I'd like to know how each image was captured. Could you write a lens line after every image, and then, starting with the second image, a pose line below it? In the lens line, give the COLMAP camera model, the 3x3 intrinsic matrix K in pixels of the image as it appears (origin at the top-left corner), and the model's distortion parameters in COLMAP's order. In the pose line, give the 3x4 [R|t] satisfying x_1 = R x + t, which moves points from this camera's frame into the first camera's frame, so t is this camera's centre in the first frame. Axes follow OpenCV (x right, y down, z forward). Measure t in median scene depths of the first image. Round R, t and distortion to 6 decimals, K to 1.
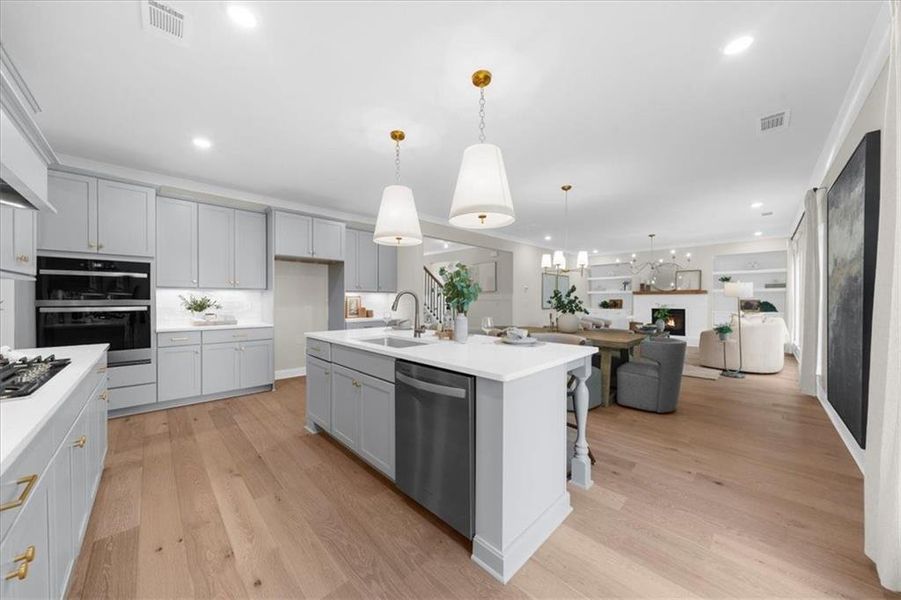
lens RADIAL K [[307.6, 0, 445.5], [0, 307.6, 301.3], [0, 0, 1]] dist [-0.001529, -0.000026]
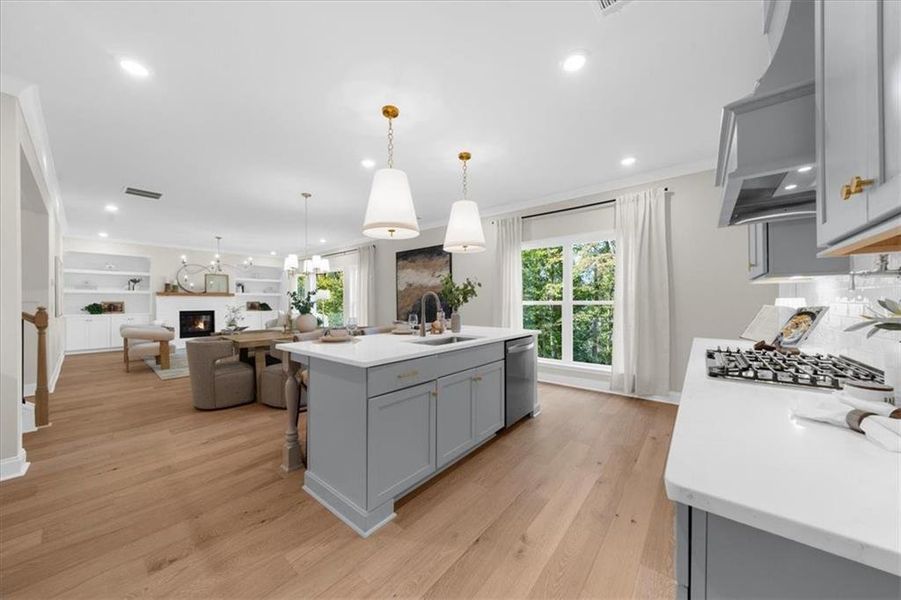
lens RADIAL K [[307.6, 0, 445.5], [0, 307.6, 301.3], [0, 0, 1]] dist [-0.001529, -0.000026]
pose [[-0.100392, 0.002303, 0.994945, -0.349918], [0.004214, 0.999989, -0.001889, -0.001061], [-0.994939, 0.004003, -0.100400, 0.315926]]
